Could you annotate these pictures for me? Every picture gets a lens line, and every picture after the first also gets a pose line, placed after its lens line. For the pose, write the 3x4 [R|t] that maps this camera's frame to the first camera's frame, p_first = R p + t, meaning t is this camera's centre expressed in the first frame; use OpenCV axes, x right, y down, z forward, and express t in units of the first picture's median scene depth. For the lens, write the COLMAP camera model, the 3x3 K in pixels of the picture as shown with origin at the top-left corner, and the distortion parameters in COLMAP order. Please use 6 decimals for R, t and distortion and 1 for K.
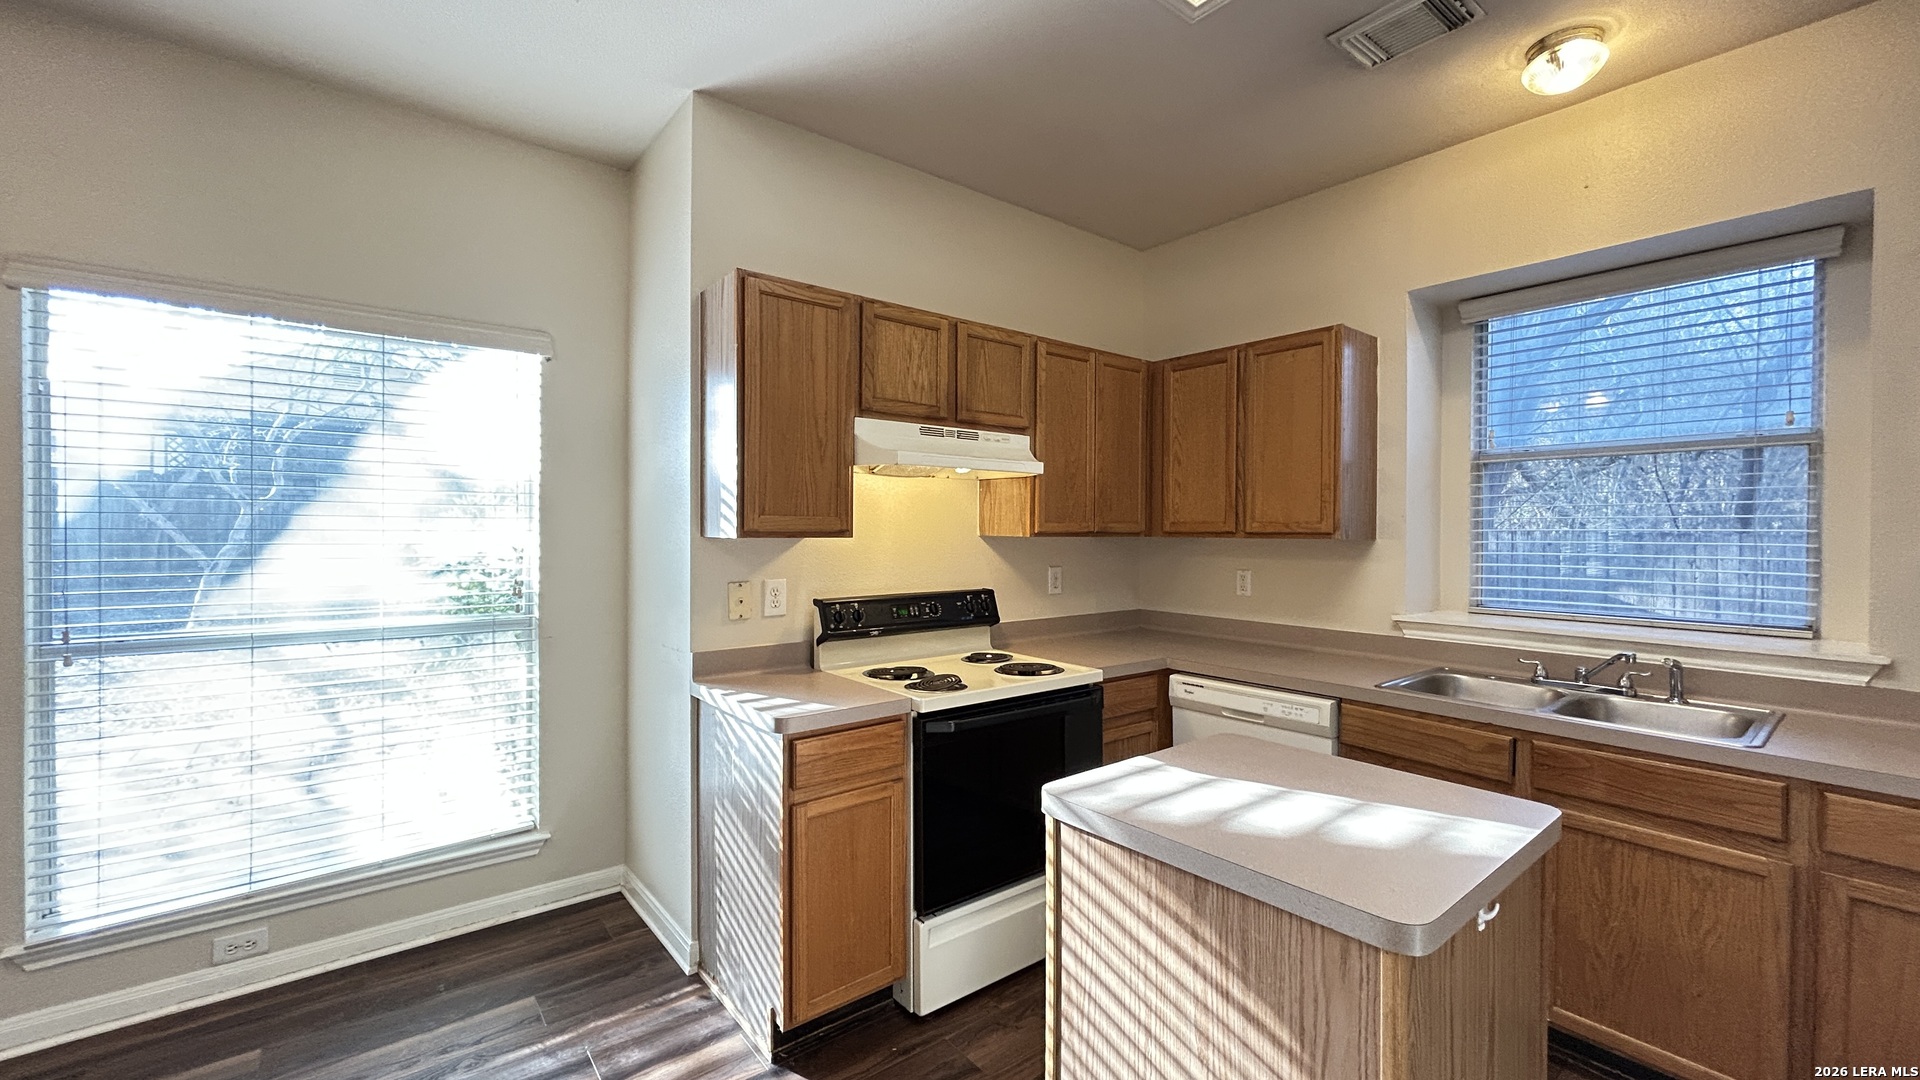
lens RADIAL K [[772.5, 0, 960.5], [0, 772.5, 540.9], [0, 0, 1]] dist [0.000444, -0.000169]
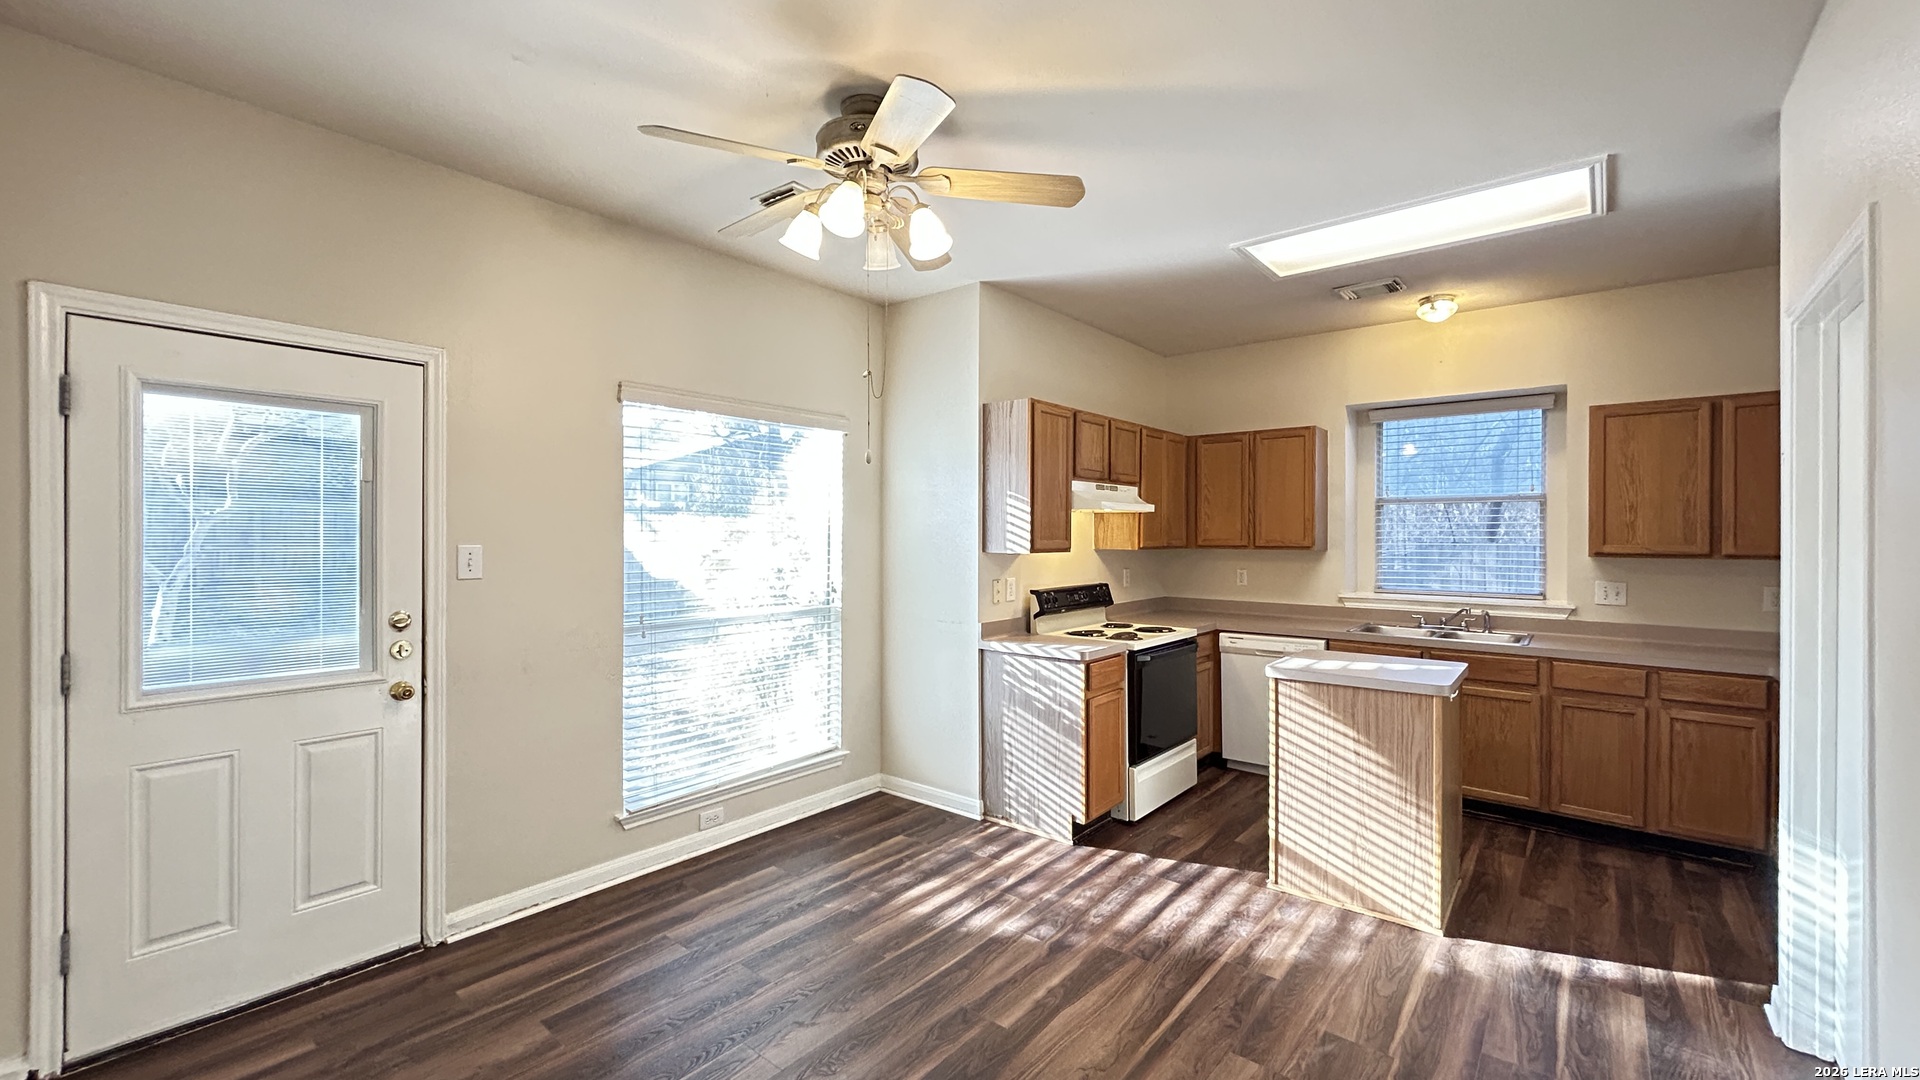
lens RADIAL K [[772.5, 0, 963.0], [0, 772.5, 539.5], [0, 0, 1]] dist [0.000444, -0.000169]
pose [[0.978267, -0.004991, 0.207291, -0.671104], [0.006457, 0.999959, -0.006395, -0.020961], [-0.207251, 0.007594, 0.978258, -0.555541]]
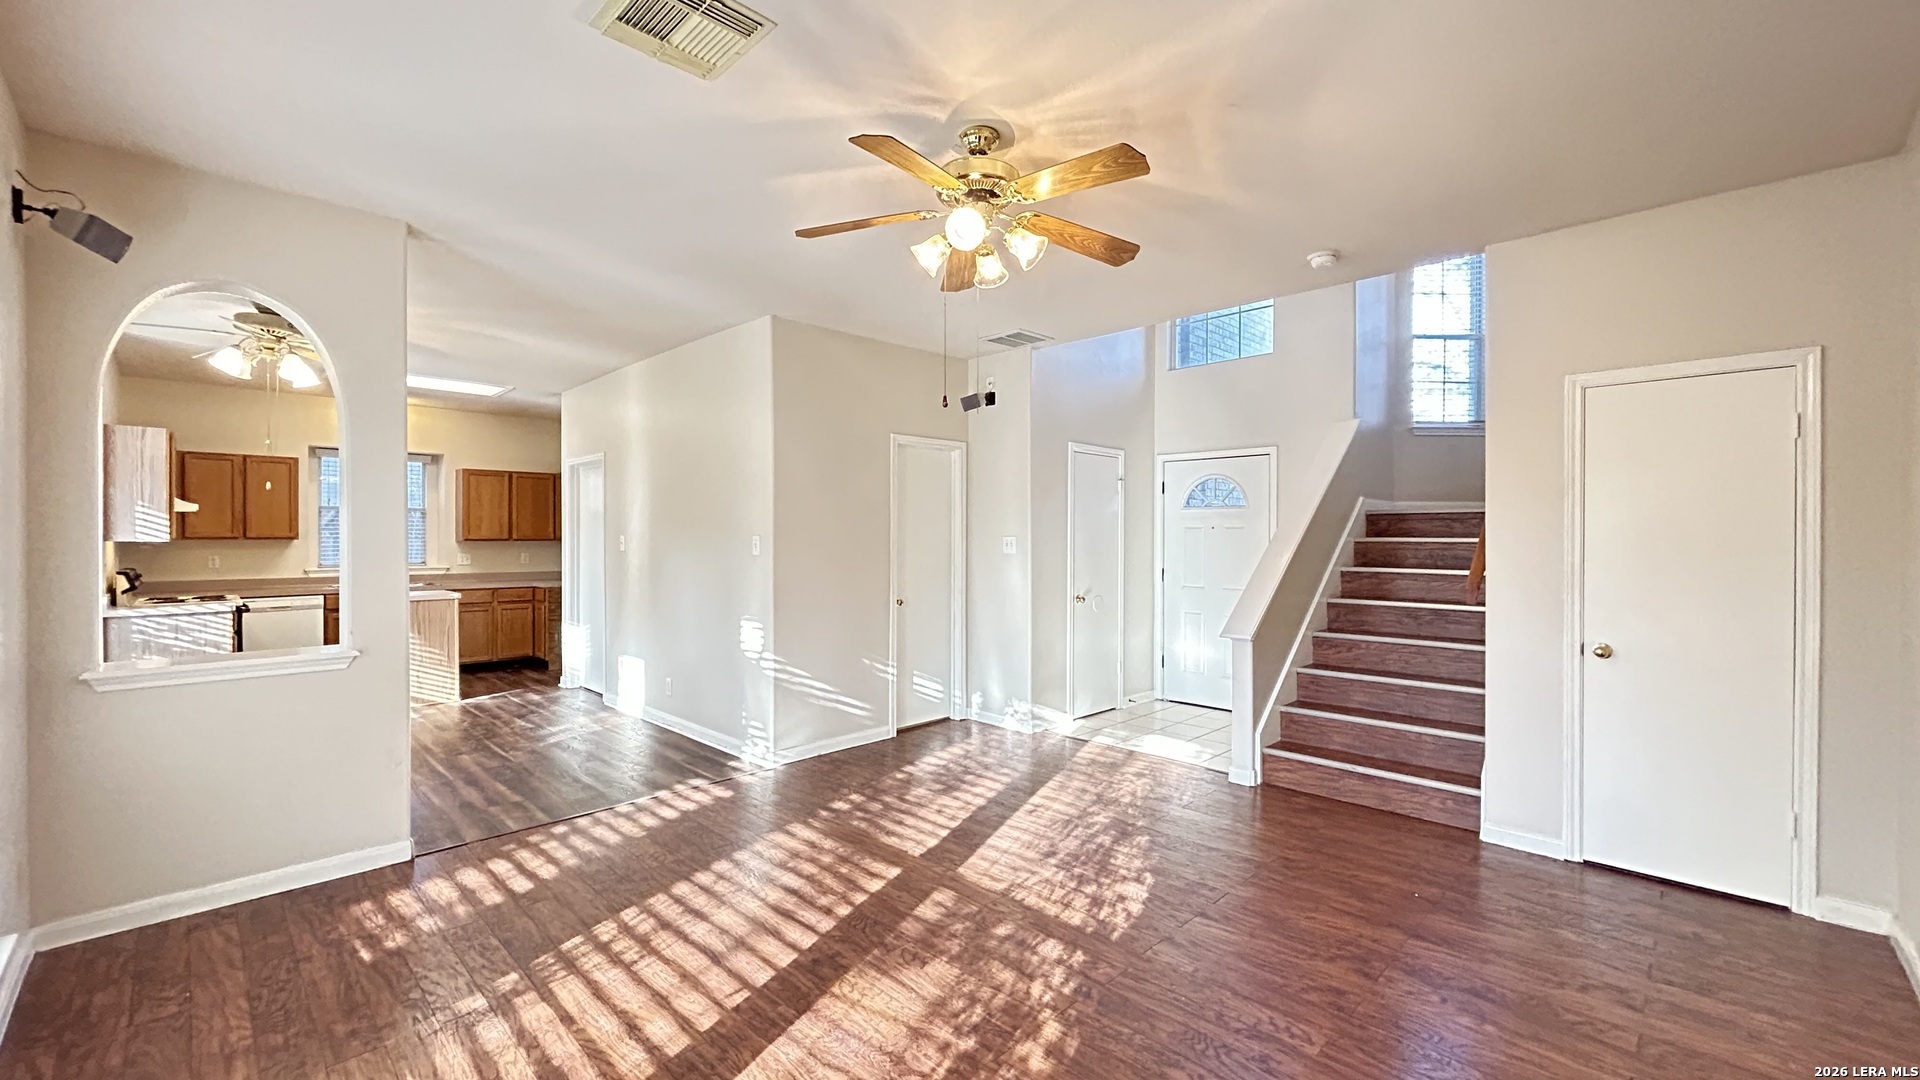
lens RADIAL K [[772.5, 0, 963.5], [0, 772.5, 531.7], [0, 0, 1]] dist [0.000444, -0.000169]
pose [[-0.115493, -0.000675, 0.993308, -2.494863], [0.009958, 0.999949, 0.001837, -0.011871], [-0.993258, 0.010103, -0.115480, -0.986656]]
